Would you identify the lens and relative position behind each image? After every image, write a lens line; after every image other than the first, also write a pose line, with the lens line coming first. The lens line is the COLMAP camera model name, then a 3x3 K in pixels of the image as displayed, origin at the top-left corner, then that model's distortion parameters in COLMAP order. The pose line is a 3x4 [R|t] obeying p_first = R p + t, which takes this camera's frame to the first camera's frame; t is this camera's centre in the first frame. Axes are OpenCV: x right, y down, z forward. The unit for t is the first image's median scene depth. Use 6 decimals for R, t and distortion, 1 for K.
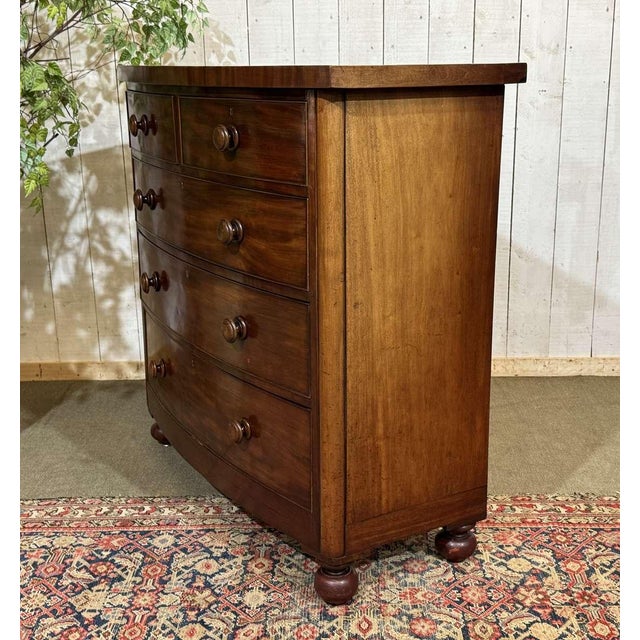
lens RADIAL K [[867.1, 0, 320.0], [0, 867.1, 320.0], [0, 0, 1]] dist [0.097998, -0.035026]
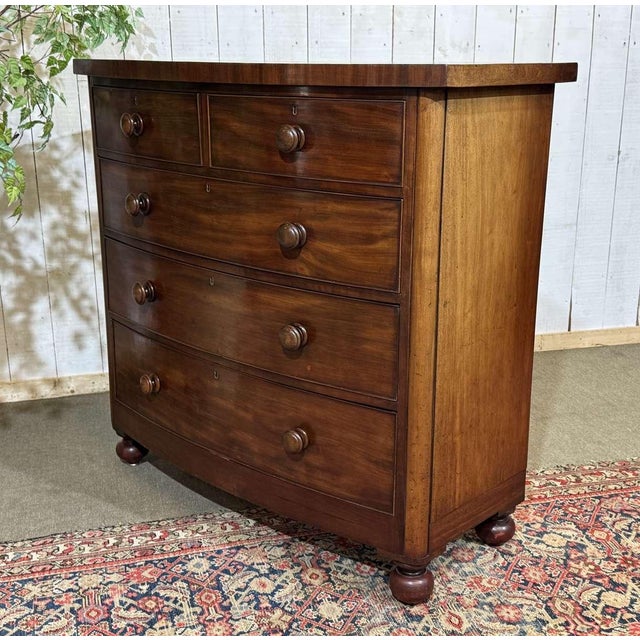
lens RADIAL K [[858.2, 0, 320.0], [0, 858.2, 320.0], [0, 0, 1]] dist [0.105514, -0.101674]
pose [[0.963134, -0.067499, 0.260416, -0.291883], [0.064603, 0.997717, 0.019673, -0.022752], [-0.261149, -0.002124, 0.965296, 0.066166]]
